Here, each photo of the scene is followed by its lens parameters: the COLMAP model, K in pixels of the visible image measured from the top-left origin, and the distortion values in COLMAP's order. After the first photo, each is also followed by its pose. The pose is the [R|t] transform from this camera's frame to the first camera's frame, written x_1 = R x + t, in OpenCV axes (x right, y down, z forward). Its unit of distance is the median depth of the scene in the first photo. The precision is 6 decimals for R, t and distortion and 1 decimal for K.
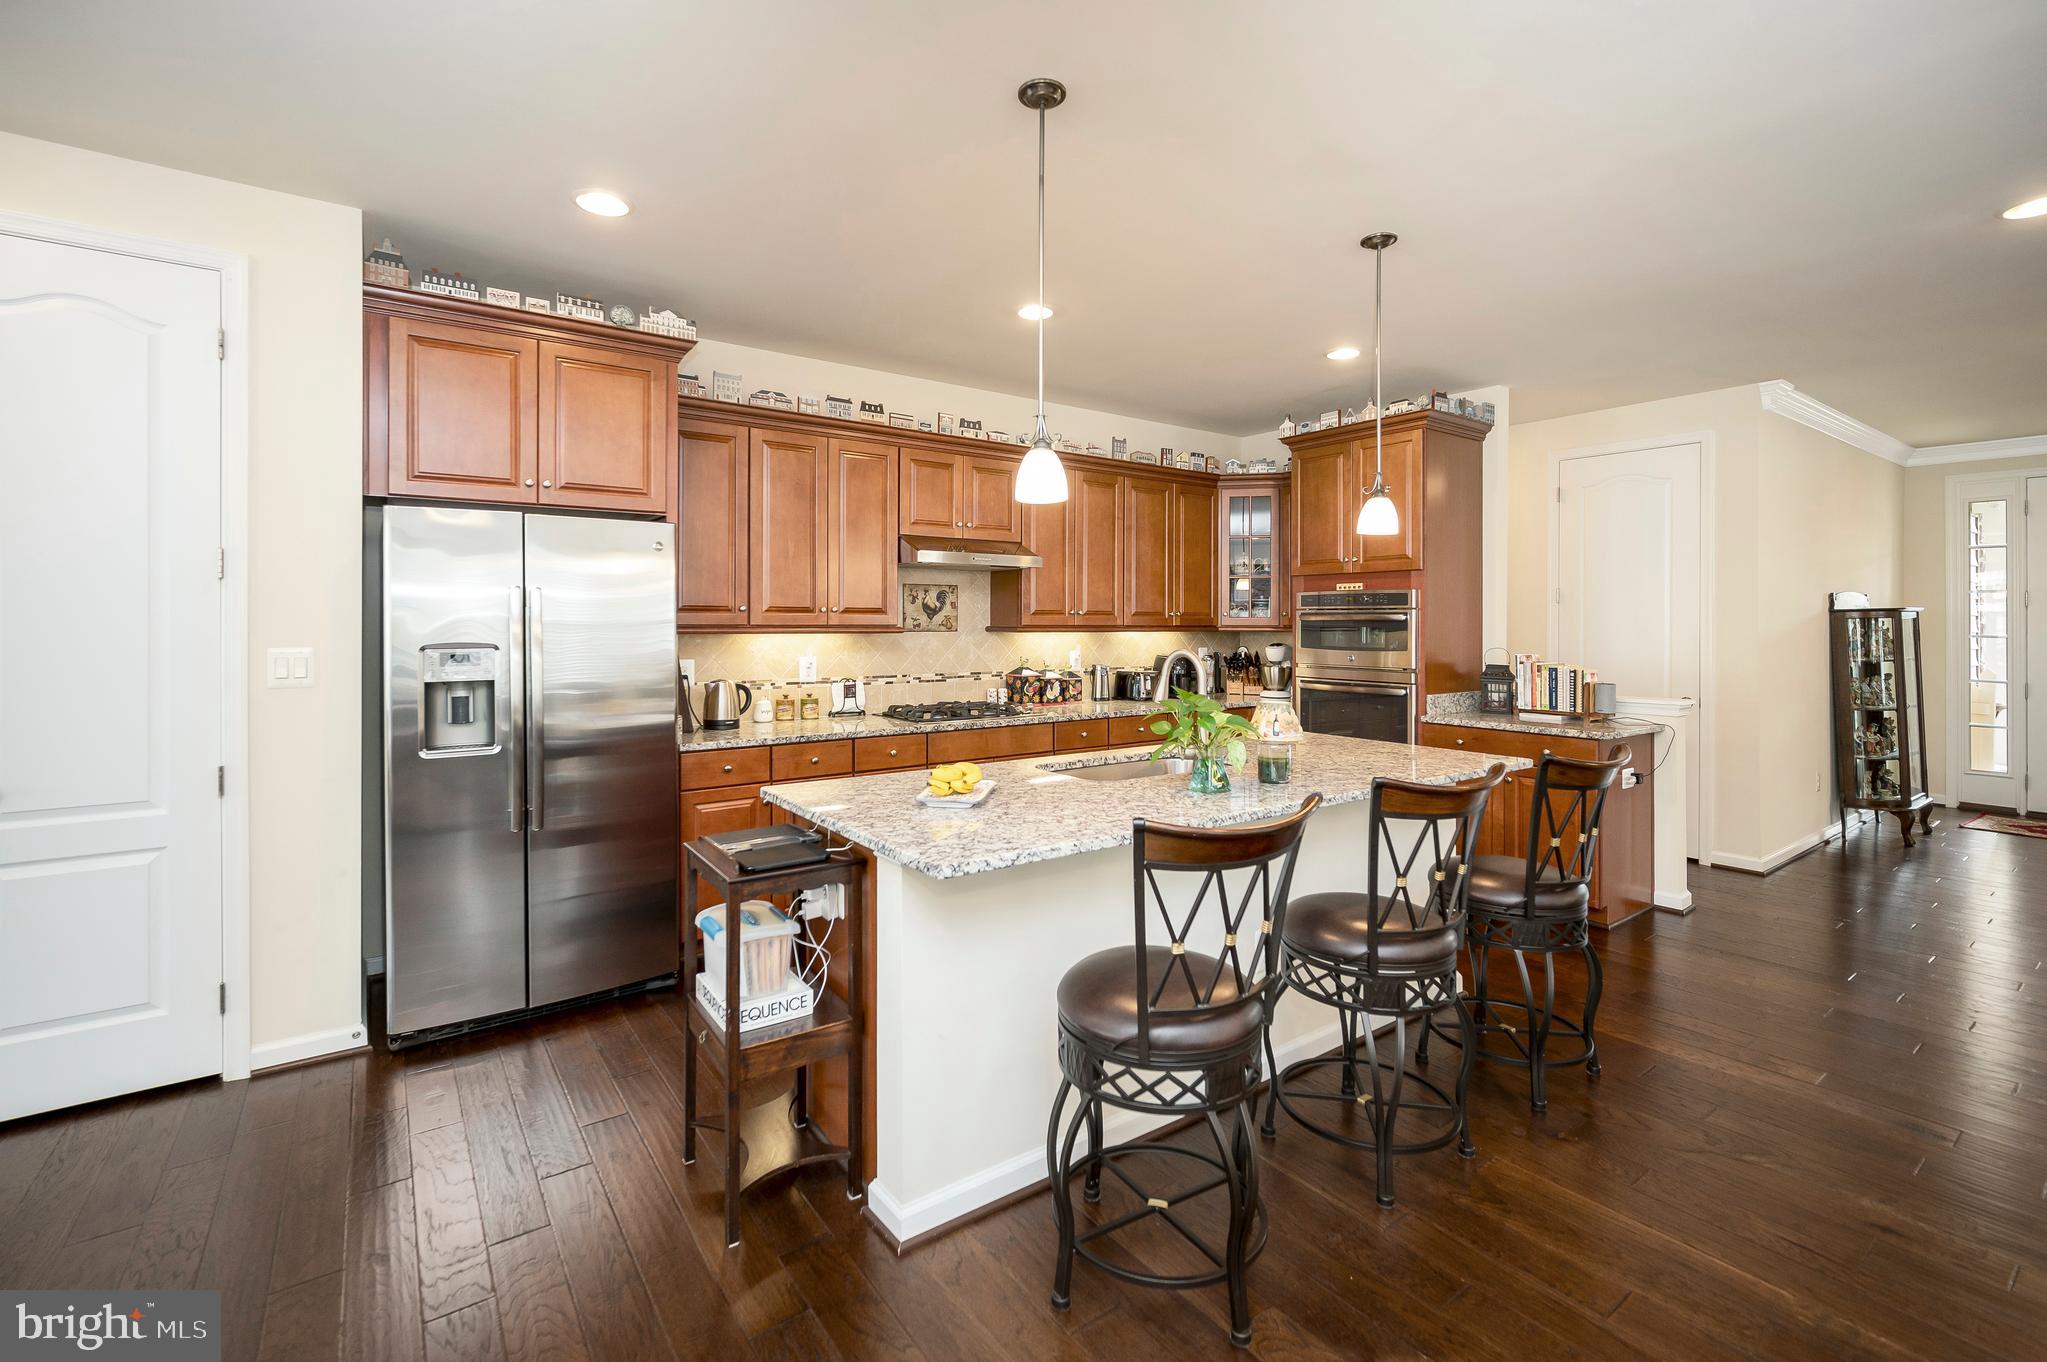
lens RADIAL K [[894.4, 0, 1019.9], [0, 894.4, 619.8], [0, 0, 1]] dist [-0.001020, -0.000215]
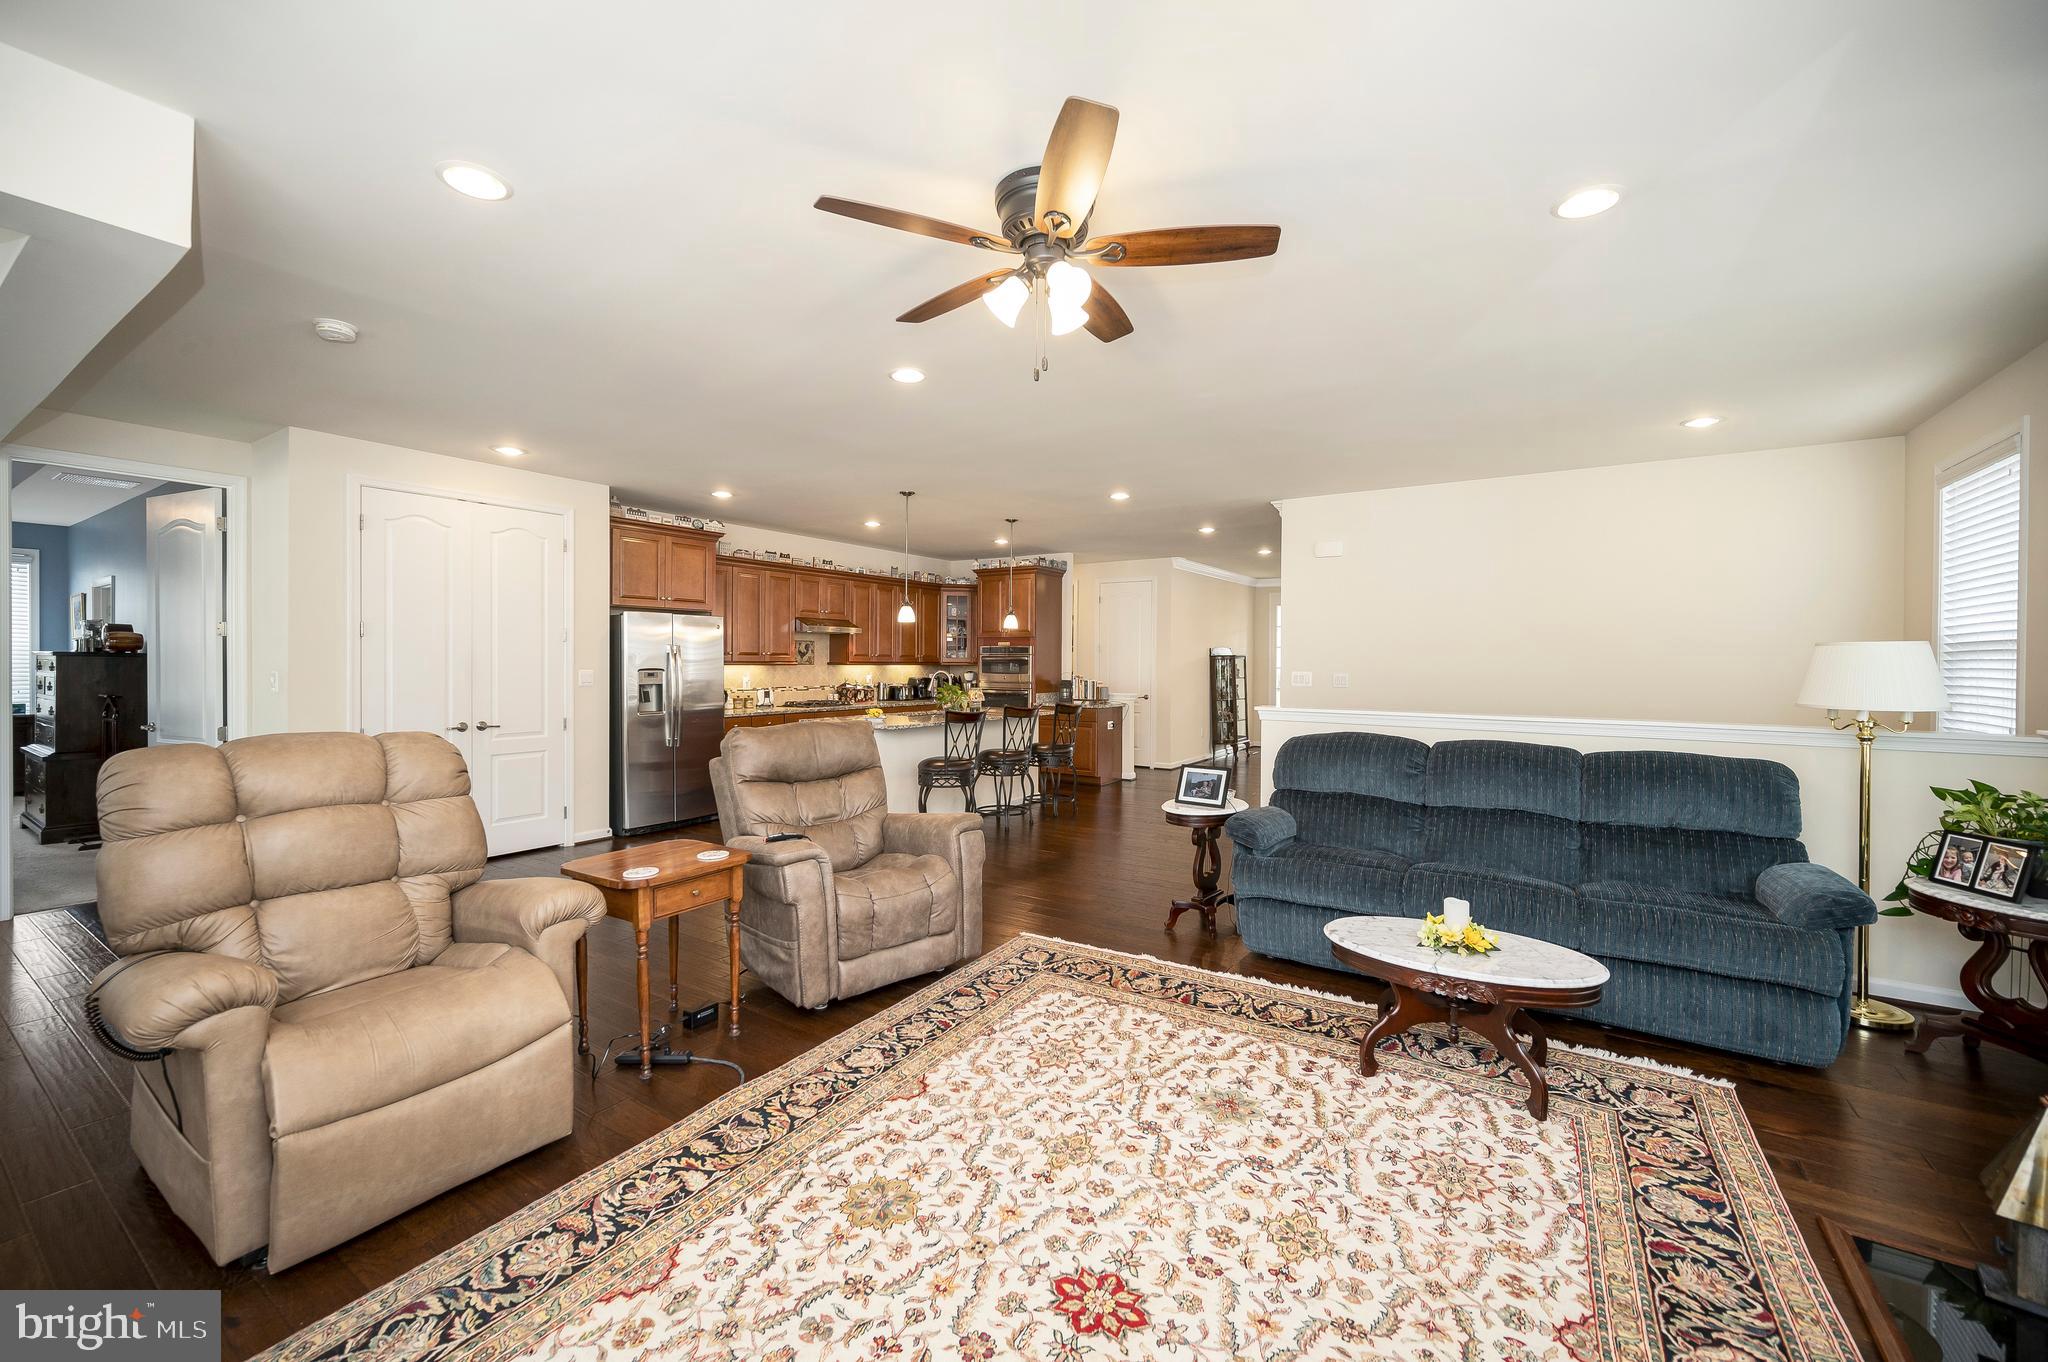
lens RADIAL K [[812.6, 0, 1031.7], [0, 812.6, 667.2], [0, 0, 1]] dist [-0.000028, -0.000283]
pose [[0.931361, 0.000541, 0.364098, -0.288838], [-0.005083, 0.999921, 0.011516, -0.004283], [-0.364063, -0.012576, 0.931289, -0.870261]]
